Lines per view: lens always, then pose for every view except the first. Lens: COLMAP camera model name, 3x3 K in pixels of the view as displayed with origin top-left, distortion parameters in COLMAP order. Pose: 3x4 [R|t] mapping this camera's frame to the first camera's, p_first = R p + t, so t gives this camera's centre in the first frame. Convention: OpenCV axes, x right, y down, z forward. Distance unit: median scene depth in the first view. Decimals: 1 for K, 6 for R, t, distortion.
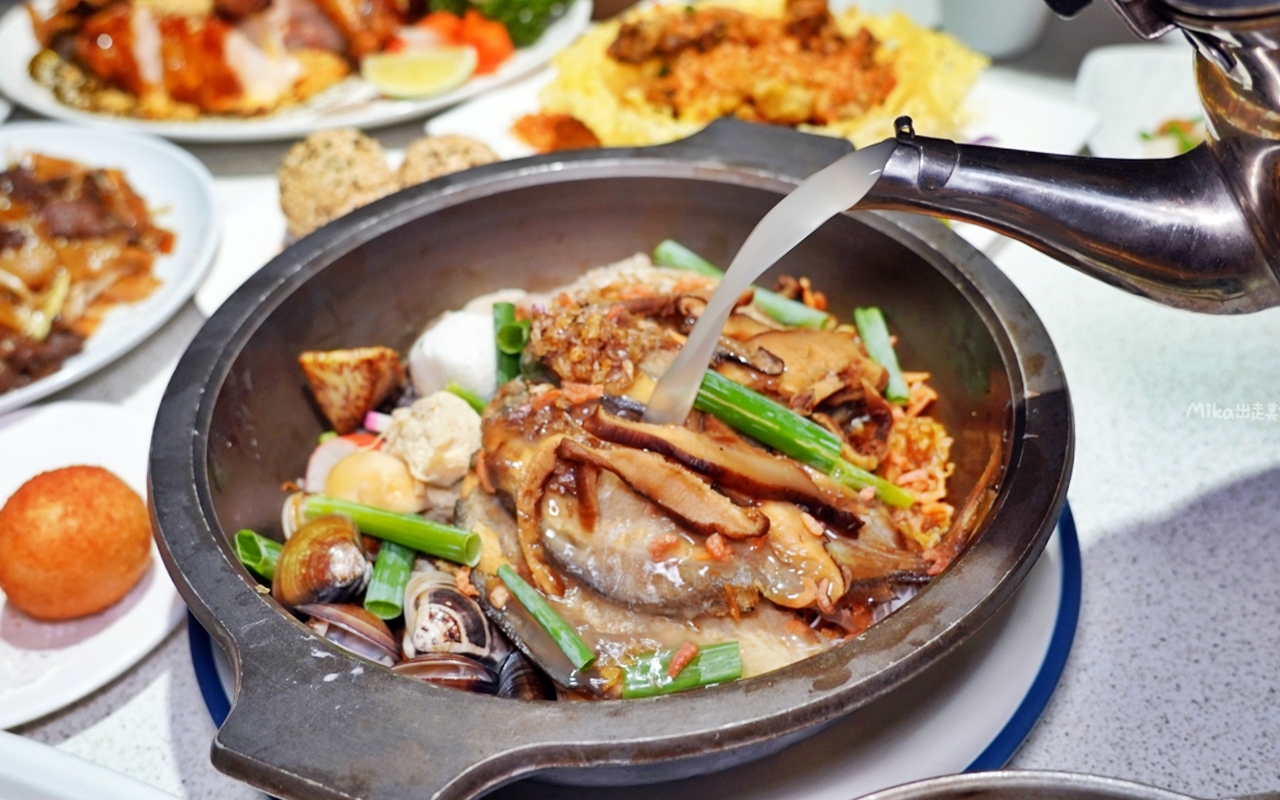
lens RADIAL K [[1299.4, 0, 640.0], [0, 1299.4, 400.0], [0, 0, 1]] dist [-0.065121, 0.005637]
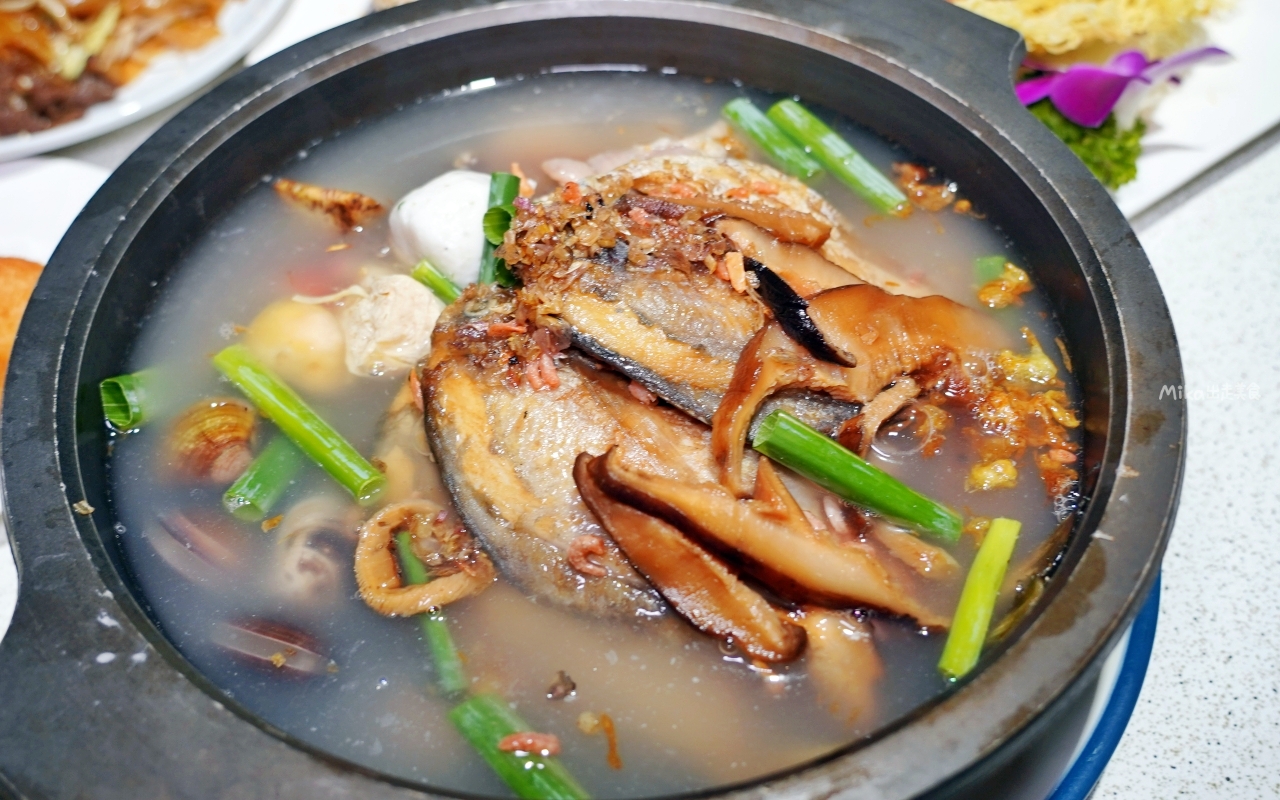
lens RADIAL K [[1260.3, 0, 642.1], [0, 1260.3, 397.0], [0, 0, 1]] dist [-0.047837, -0.003856]
pose [[0.965744, 0.225578, -0.128268, 0.110977], [-0.196591, 0.958650, 0.205771, -0.126440], [0.169381, -0.173506, 0.970158, 0.255705]]
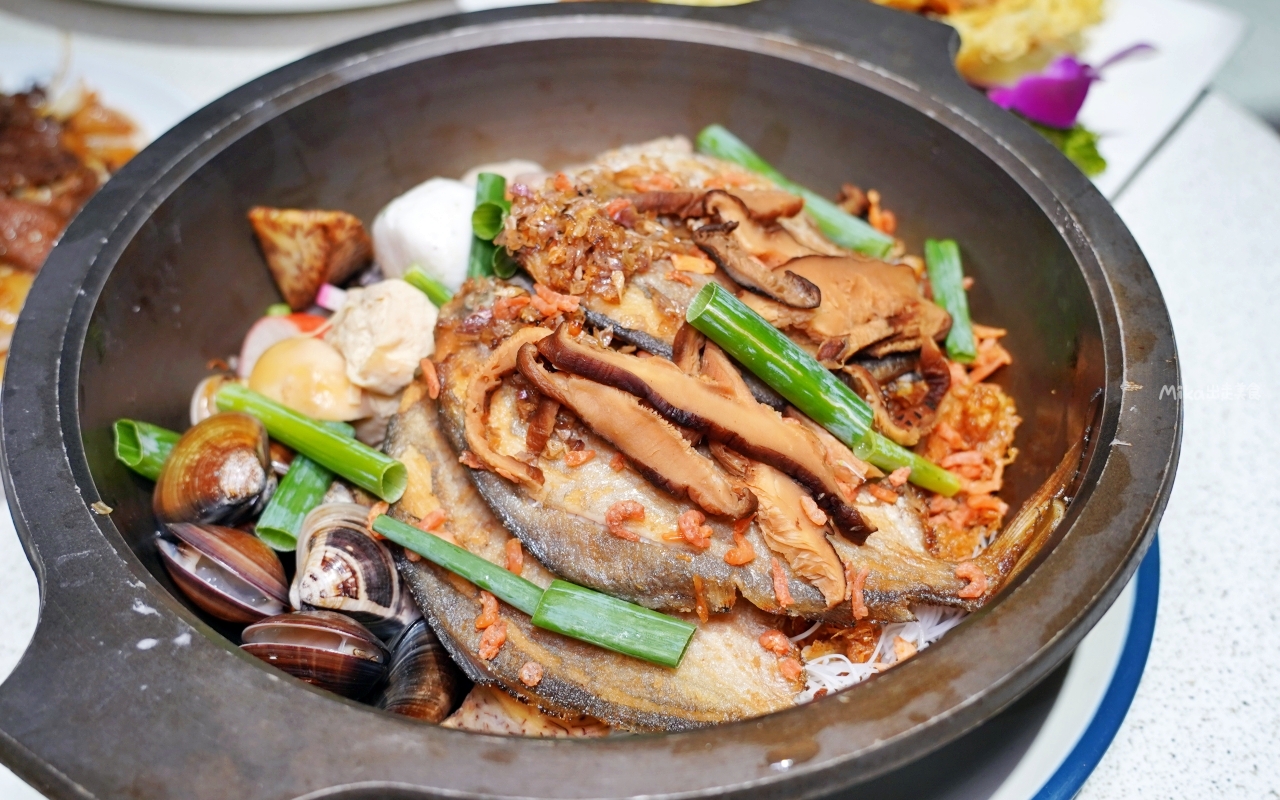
lens RADIAL K [[1260.3, 0, 642.1], [0, 1260.3, 397.0], [0, 0, 1]] dist [-0.047837, -0.003856]
pose [[0.988820, 0.135179, -0.062934, 0.060591], [-0.128346, 0.986443, 0.102262, -0.033806], [0.075904, -0.093041, 0.992765, 0.228035]]
